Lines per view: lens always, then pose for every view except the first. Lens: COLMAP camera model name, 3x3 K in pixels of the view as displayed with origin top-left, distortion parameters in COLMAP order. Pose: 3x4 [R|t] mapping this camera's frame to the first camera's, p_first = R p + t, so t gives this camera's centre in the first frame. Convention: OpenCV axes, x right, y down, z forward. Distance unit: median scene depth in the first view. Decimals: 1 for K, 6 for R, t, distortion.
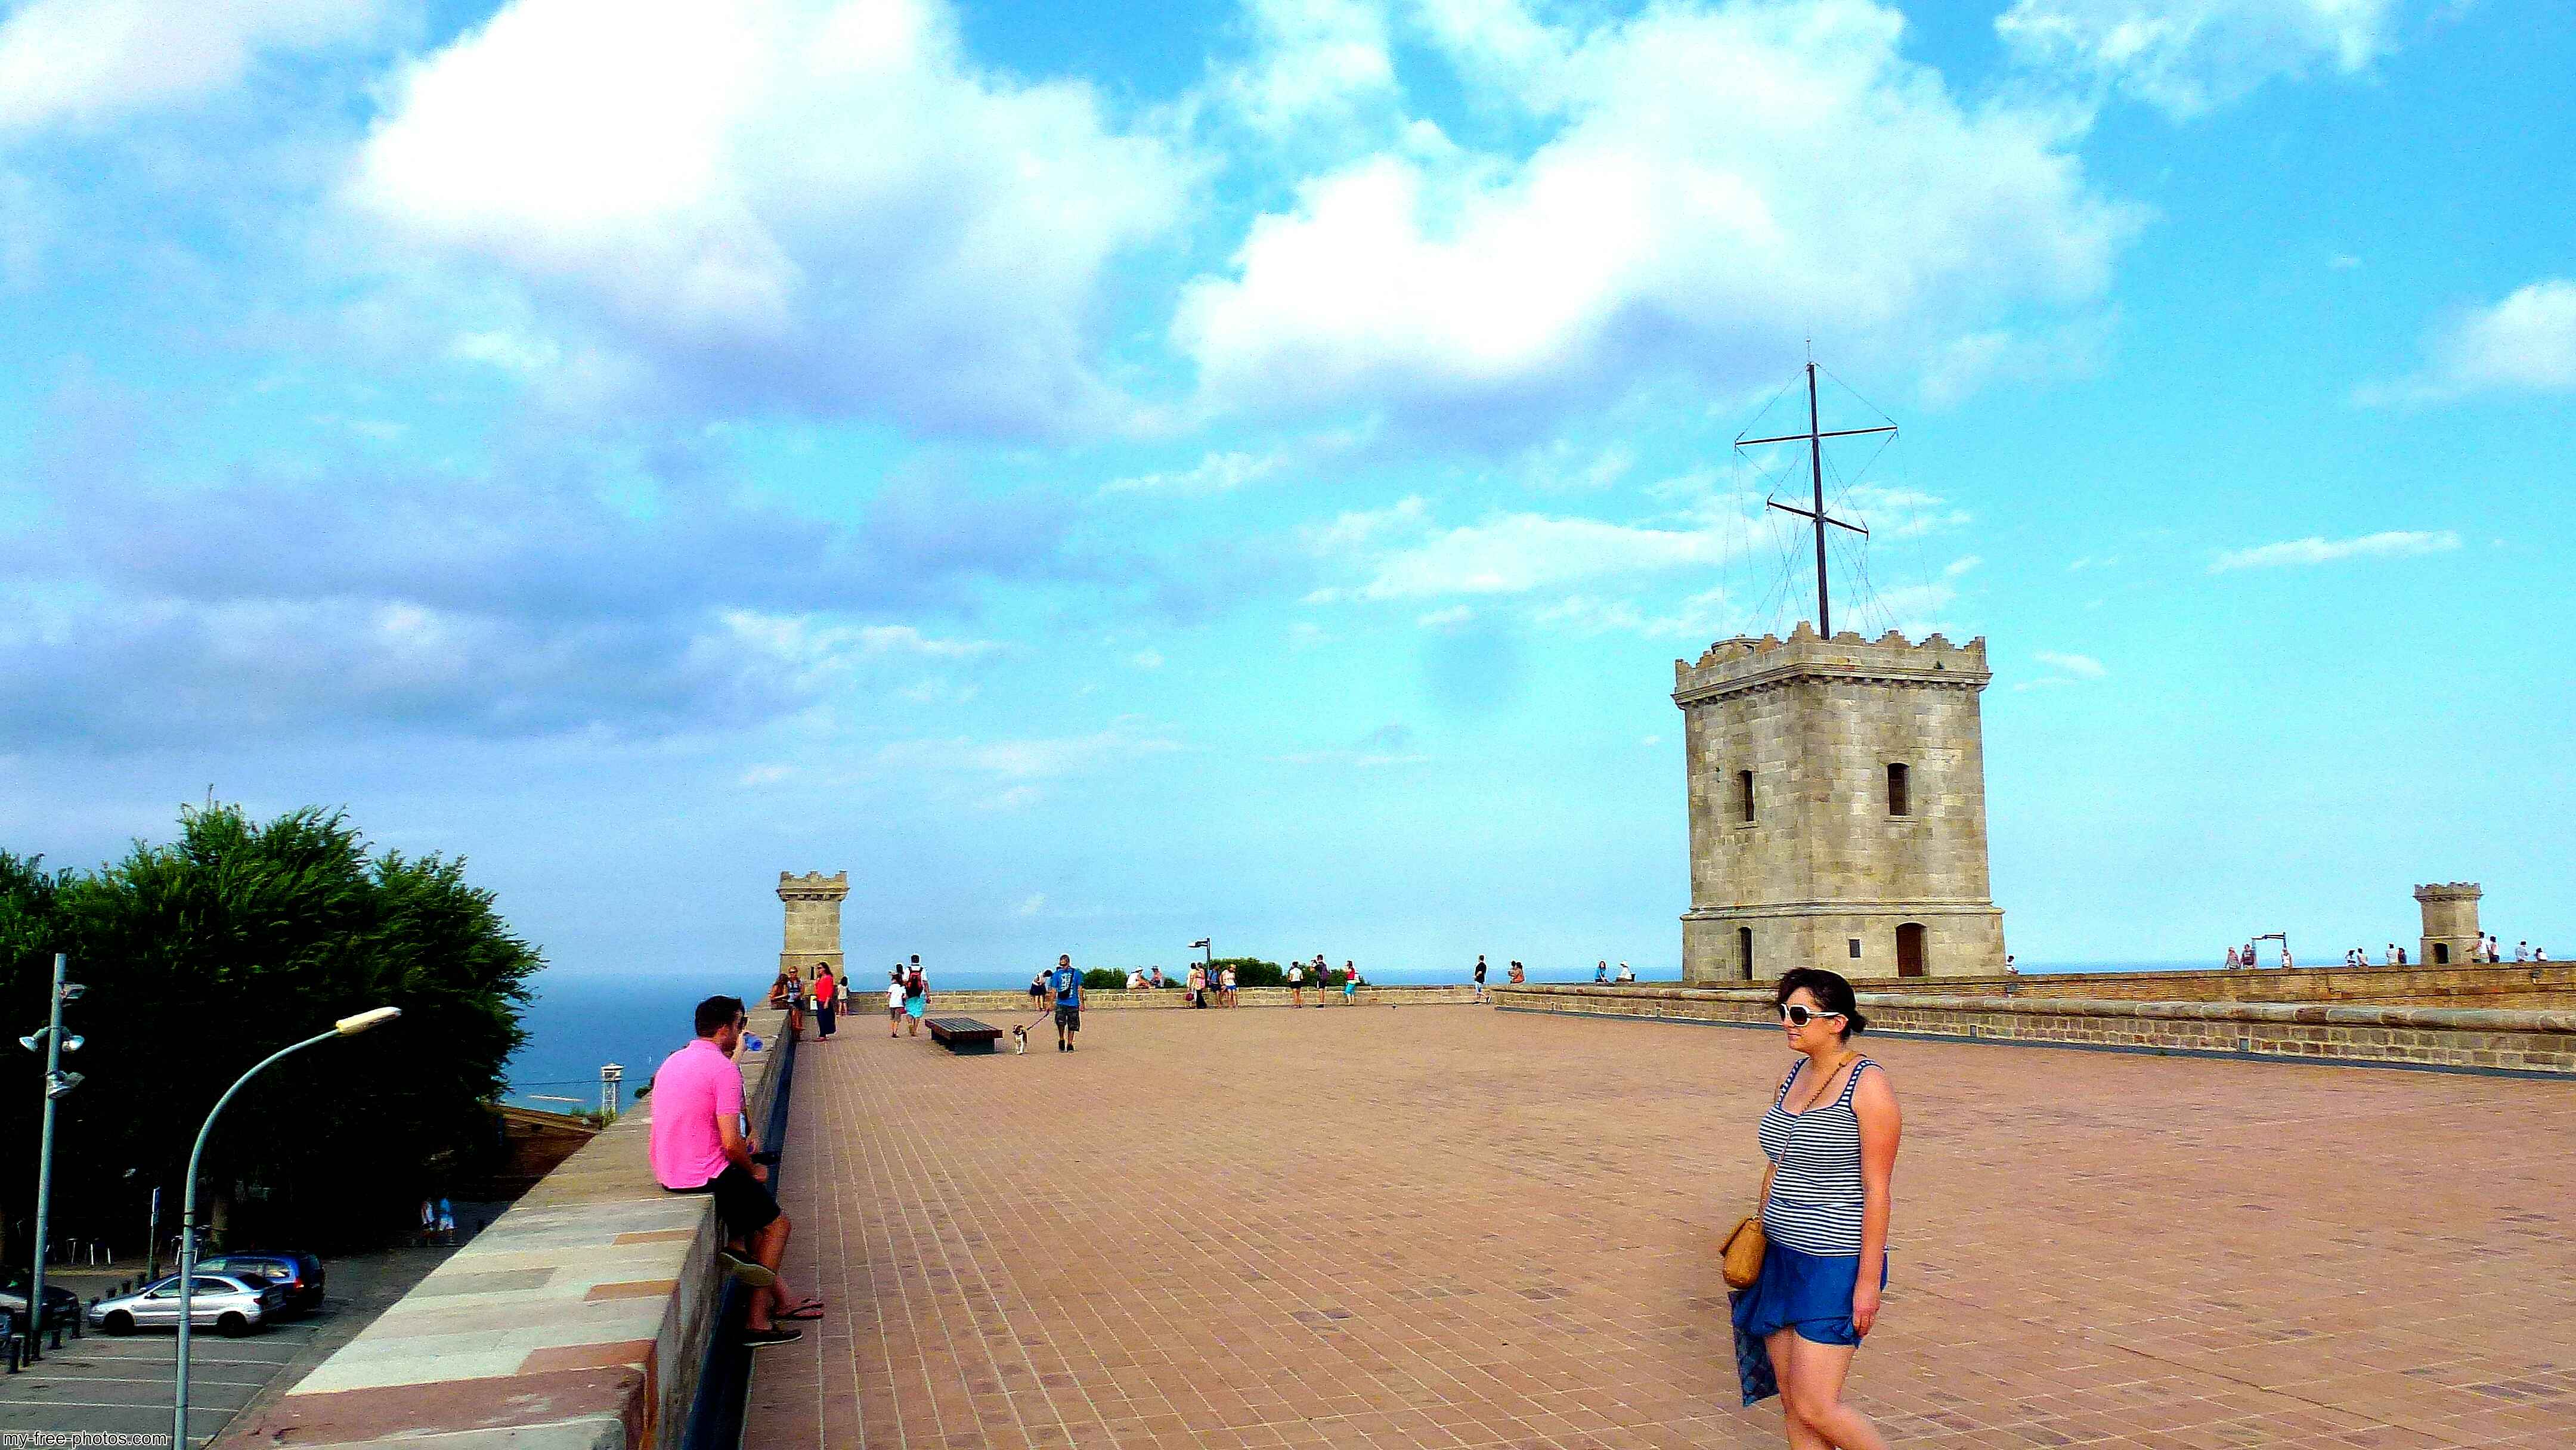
lens RADIAL K [[1874.5, 0, 1288.0], [0, 1874.5, 725.0], [0, 0, 1]] dist [-0.057851, 0.034163]
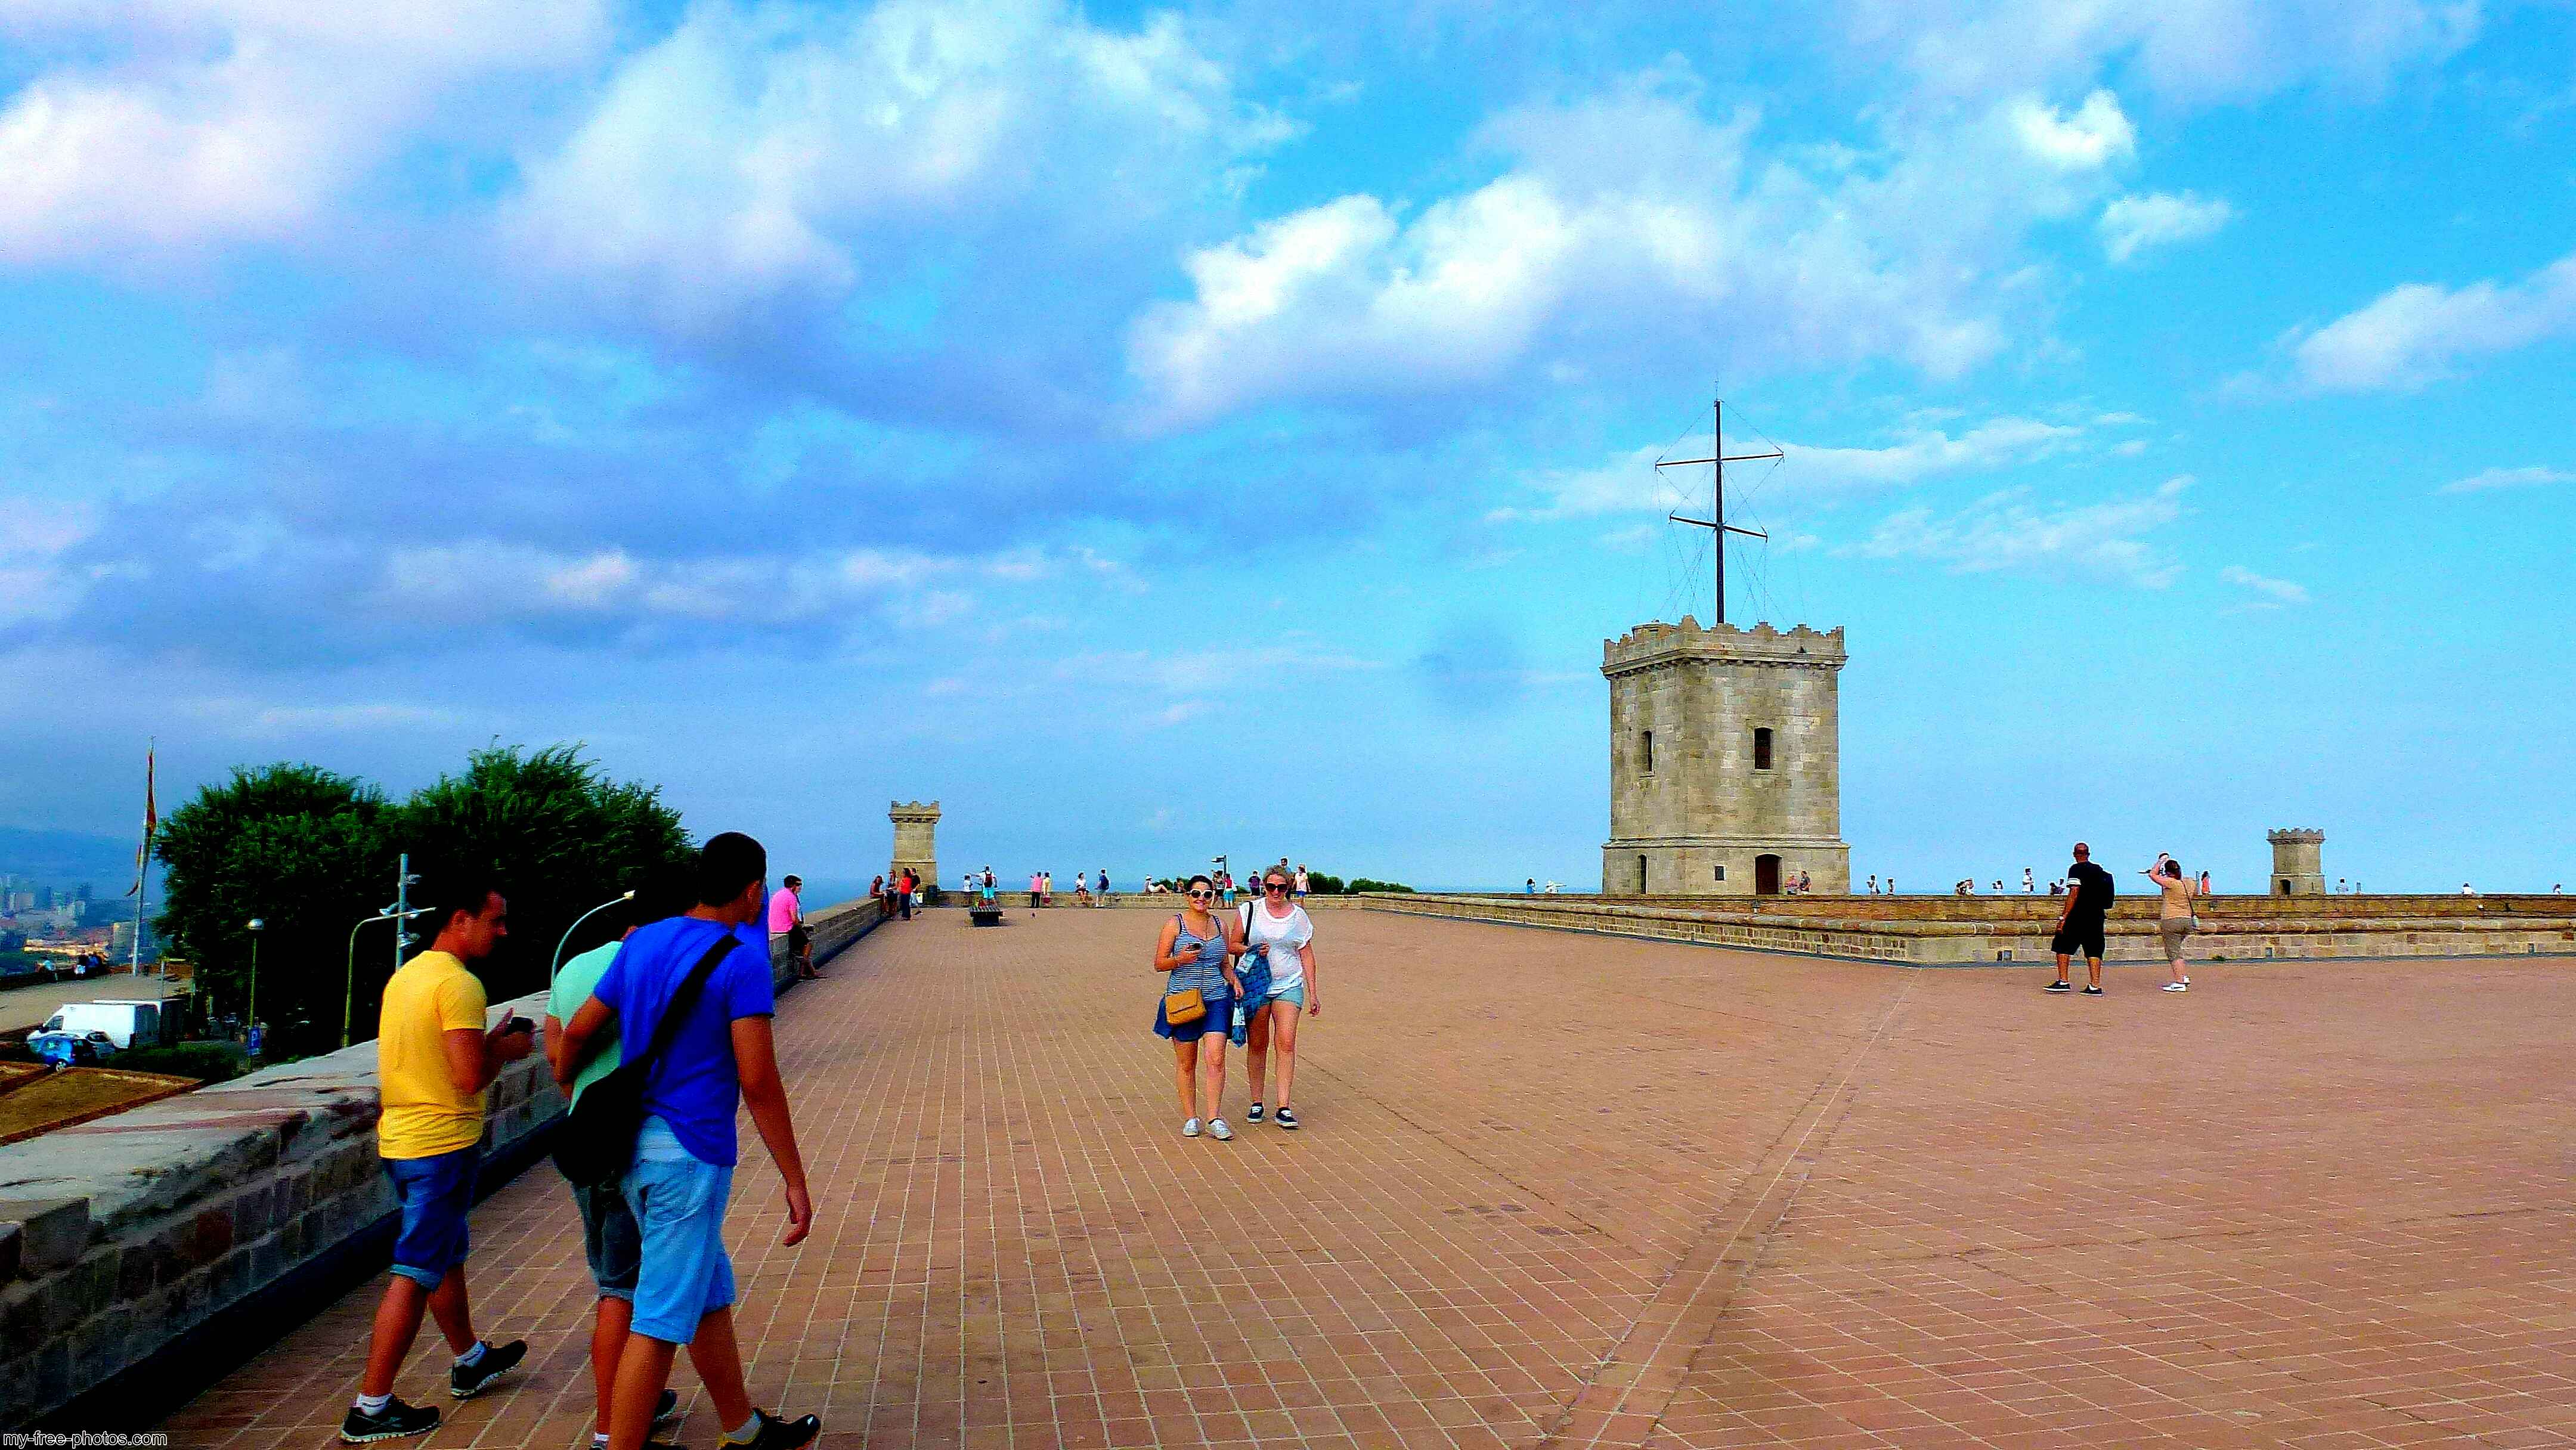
lens RADIAL K [[1874.5, 0, 1288.0], [0, 1874.5, 725.0], [0, 0, 1]] dist [-0.057851, 0.034163]
pose [[0.996879, 0.013582, -0.077769, 0.103675], [-0.009959, 0.998855, 0.046782, -0.037036], [0.078316, -0.045862, 0.995873, -0.281265]]
